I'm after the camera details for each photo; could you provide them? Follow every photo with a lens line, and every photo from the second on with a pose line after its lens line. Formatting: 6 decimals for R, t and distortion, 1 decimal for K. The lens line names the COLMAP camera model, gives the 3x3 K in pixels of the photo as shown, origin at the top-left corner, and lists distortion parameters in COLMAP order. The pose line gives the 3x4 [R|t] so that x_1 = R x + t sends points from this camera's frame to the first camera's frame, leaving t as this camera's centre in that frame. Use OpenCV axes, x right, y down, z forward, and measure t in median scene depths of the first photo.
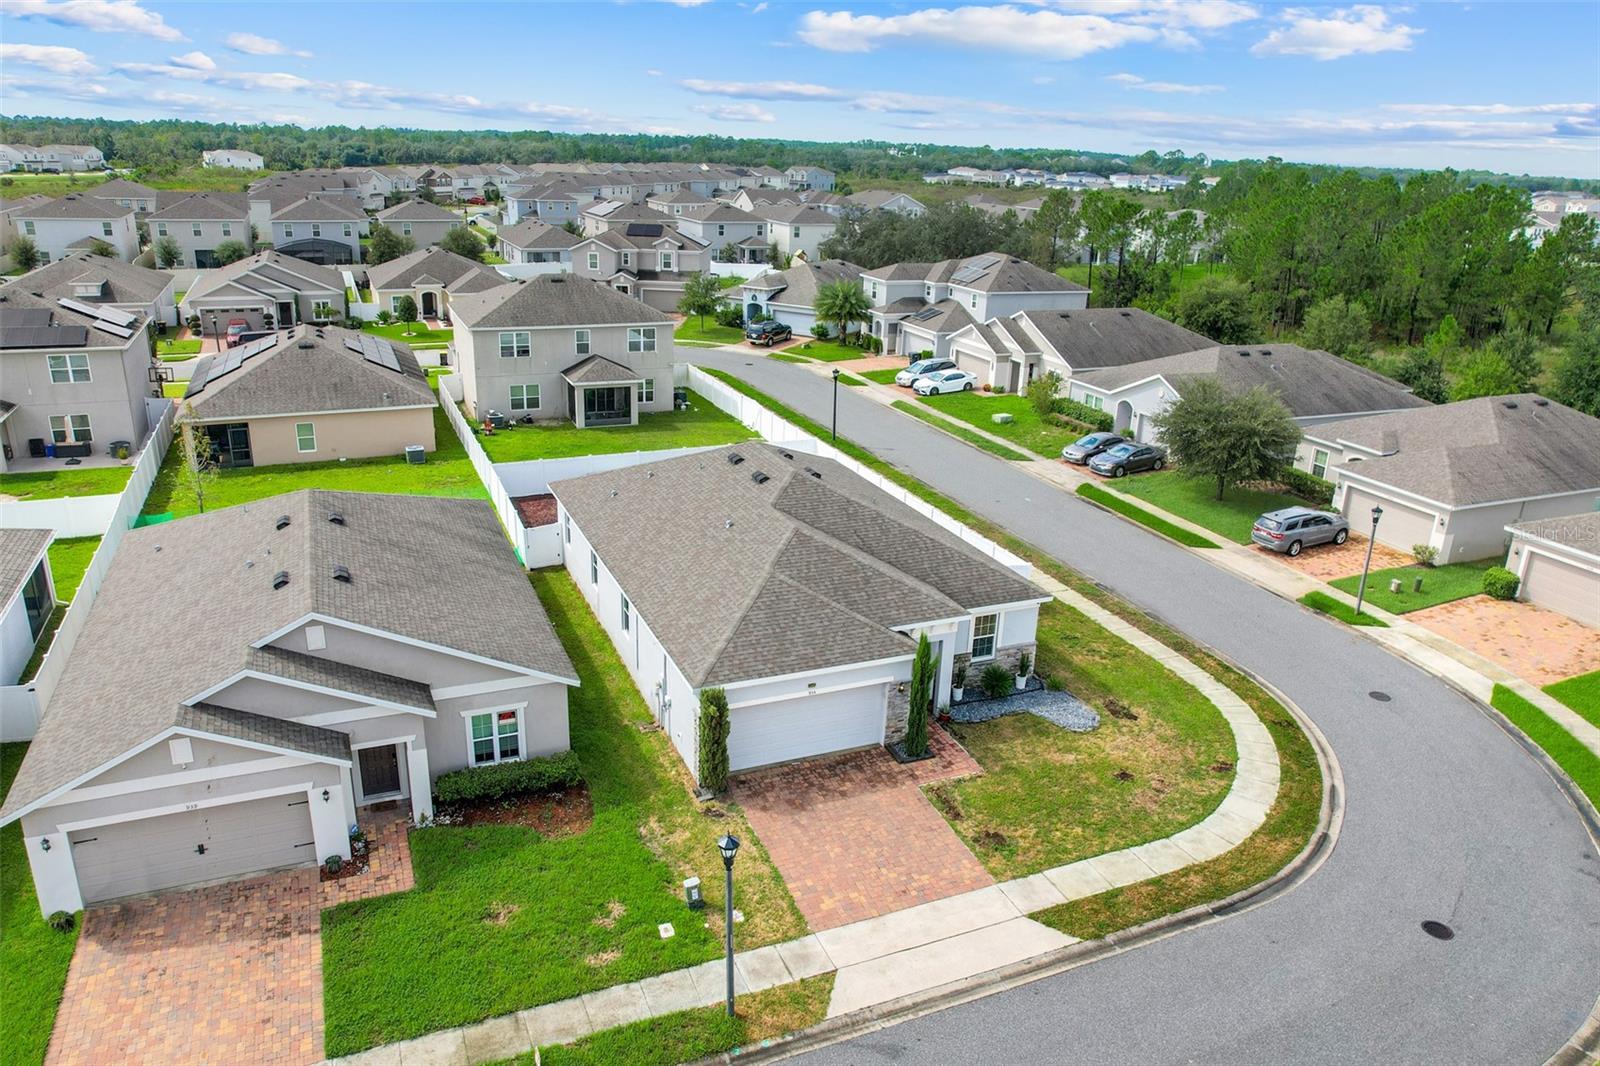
lens RADIAL K [[1105.9, 0, 800.0], [0, 1105.9, 533.0], [0, 0, 1]] dist [-0.051588, 0.000709]
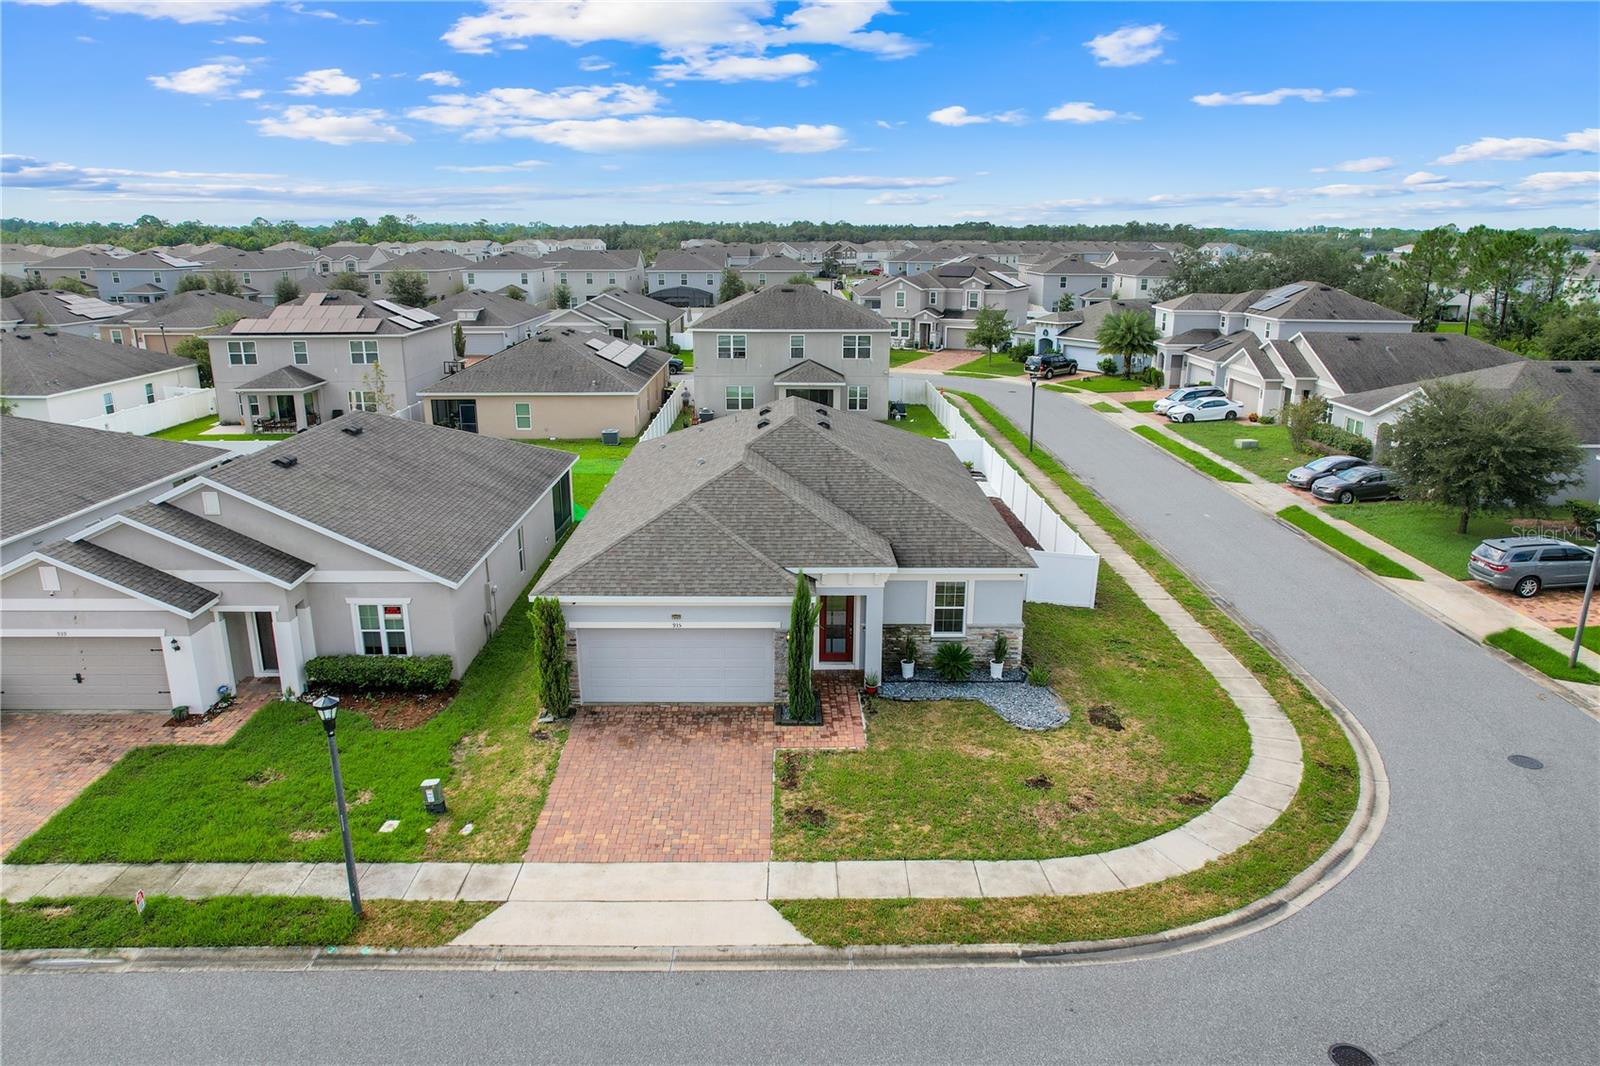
lens RADIAL K [[1057.2, 0, 800.0], [0, 1057.2, 533.0], [0, 0, 1]] dist [-0.067440, 0.049579]
pose [[0.921607, 0.075096, -0.380791, 0.365270], [-0.101003, 0.993704, -0.048481, 0.088072], [0.374753, 0.083142, 0.923389, 0.211031]]
